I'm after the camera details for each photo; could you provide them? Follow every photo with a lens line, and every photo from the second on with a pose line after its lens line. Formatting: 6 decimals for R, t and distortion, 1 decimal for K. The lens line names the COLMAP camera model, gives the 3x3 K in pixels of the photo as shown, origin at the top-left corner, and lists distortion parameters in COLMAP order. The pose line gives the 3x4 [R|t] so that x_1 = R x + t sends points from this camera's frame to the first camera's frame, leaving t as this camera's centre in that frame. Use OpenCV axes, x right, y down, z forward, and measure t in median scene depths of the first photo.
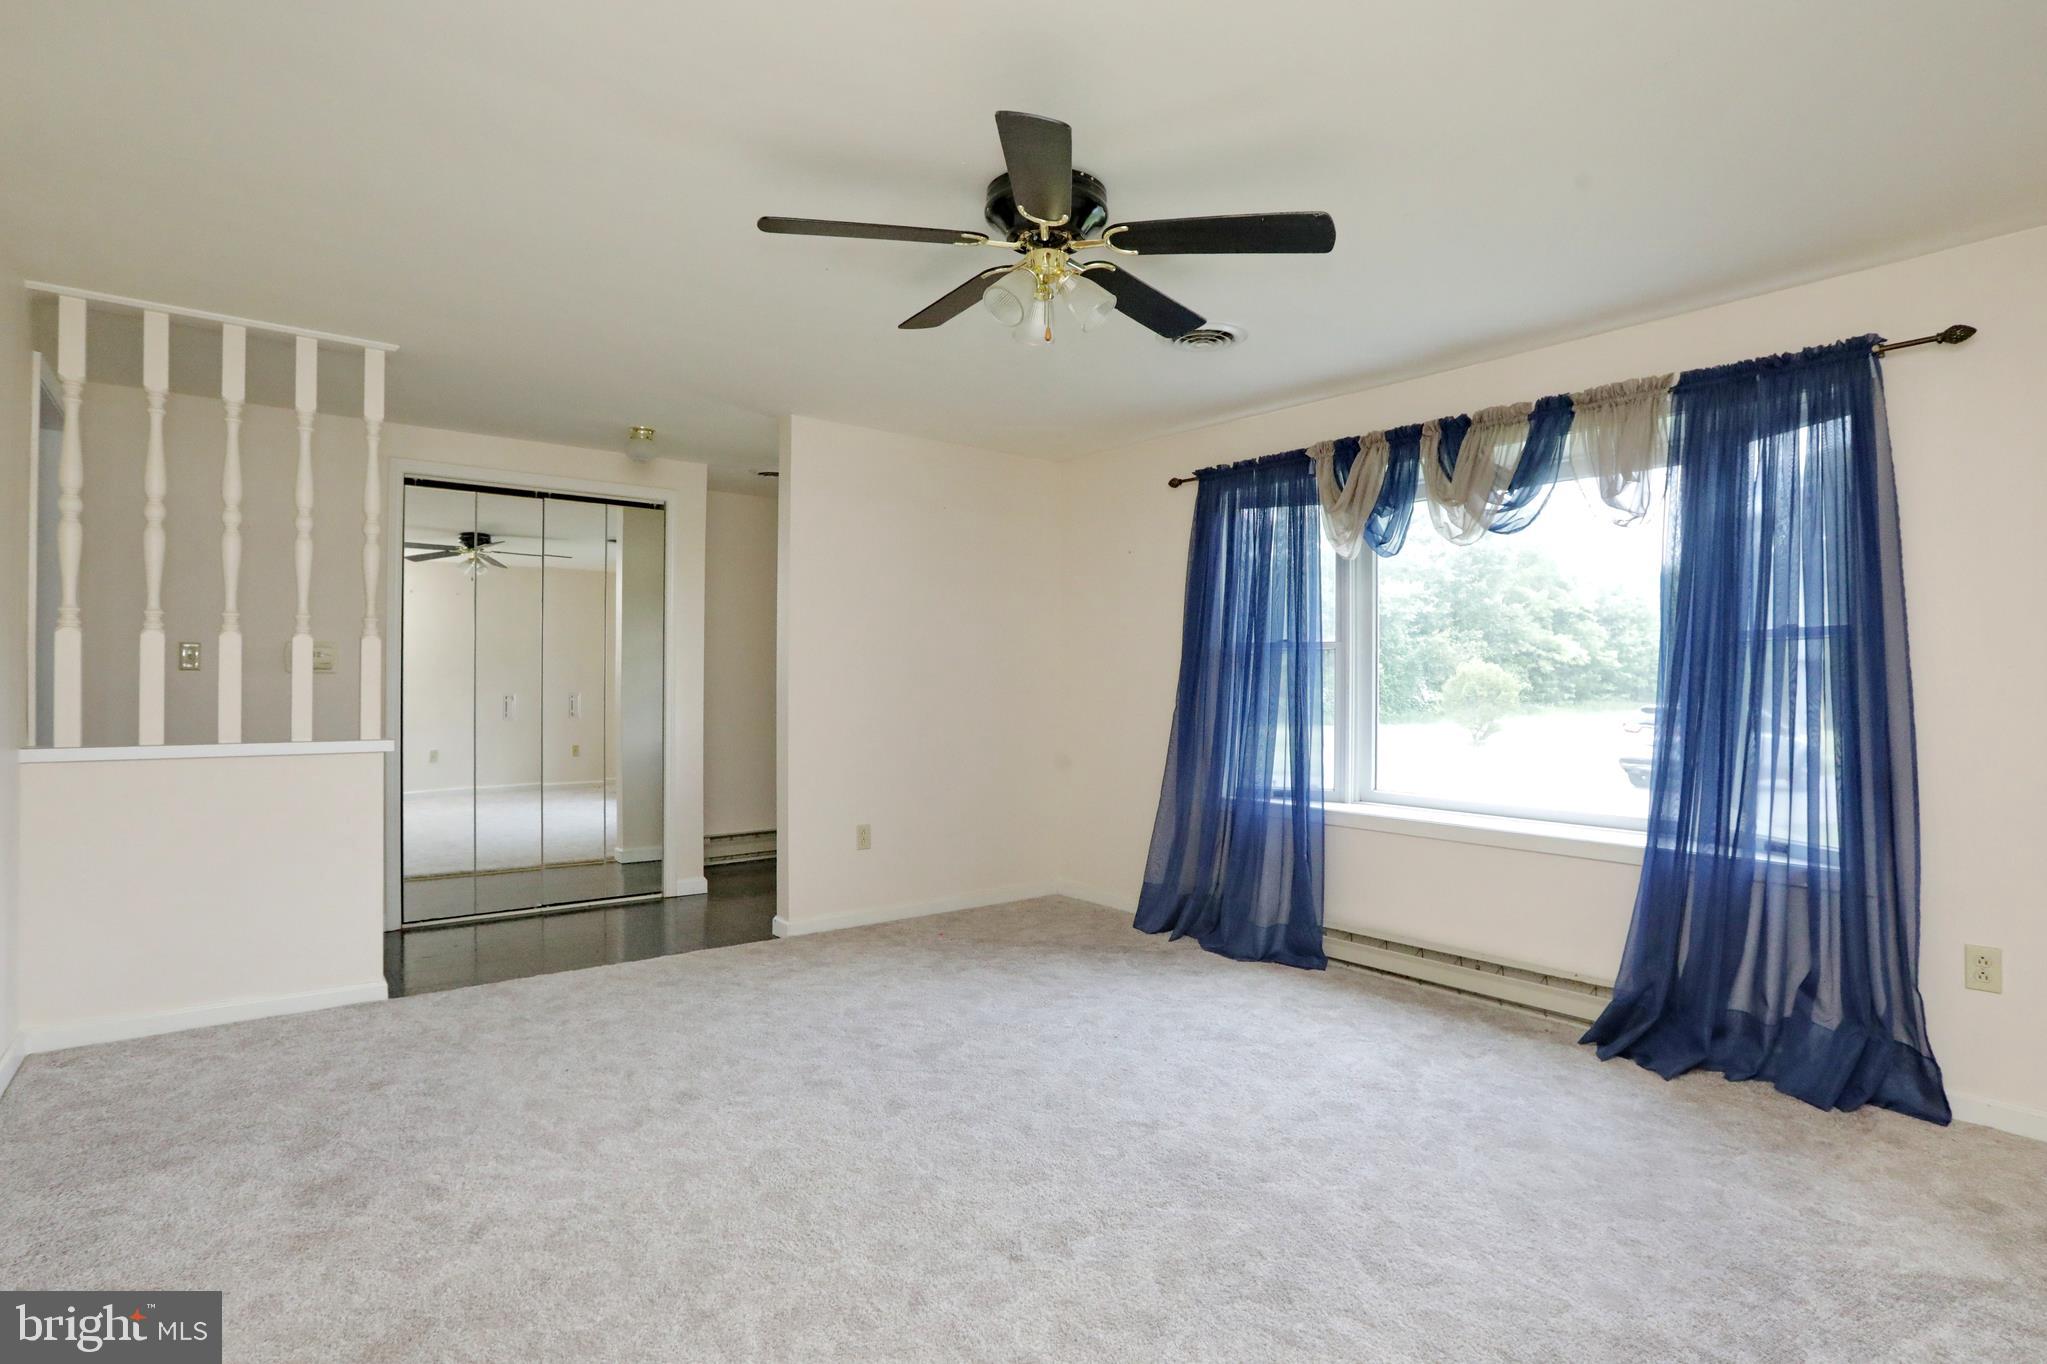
lens RADIAL K [[966.9, 0, 1023.5], [0, 966.9, 682.0], [0, 0, 1]] dist [-0.062104, 0.021857]
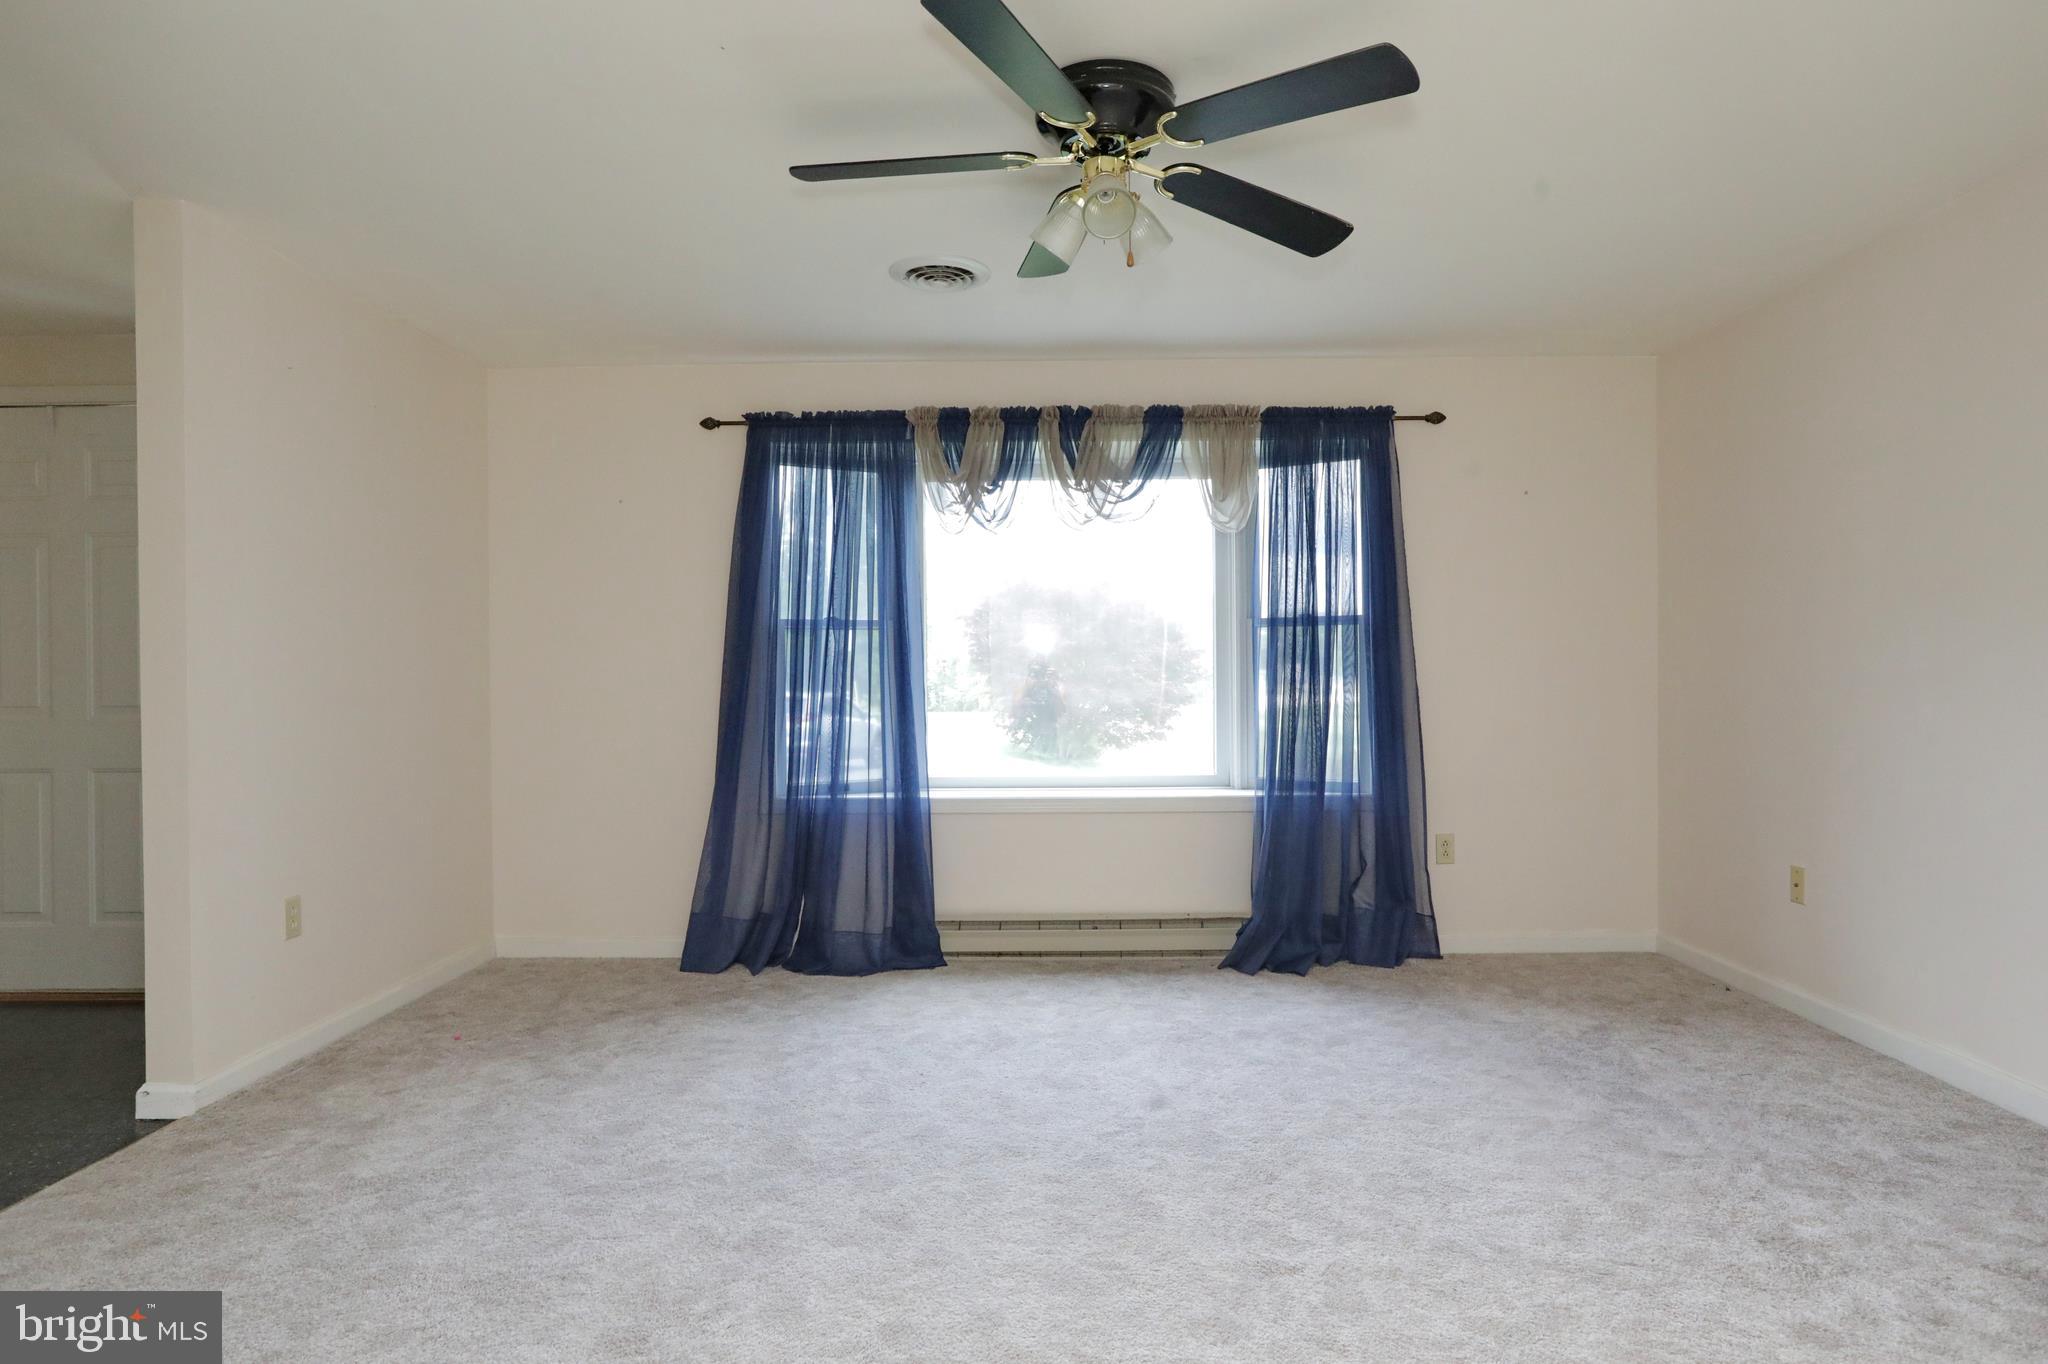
lens RADIAL K [[1078.2, 0, 1026.0], [0, 1078.2, 688.8], [0, 0, 1]] dist [-0.069548, 0.053257]
pose [[0.659095, -0.018805, 0.751825, -0.493635], [0.012489, 0.999823, 0.014060, 0.014200], [-0.751956, 0.000123, 0.659213, 0.272899]]
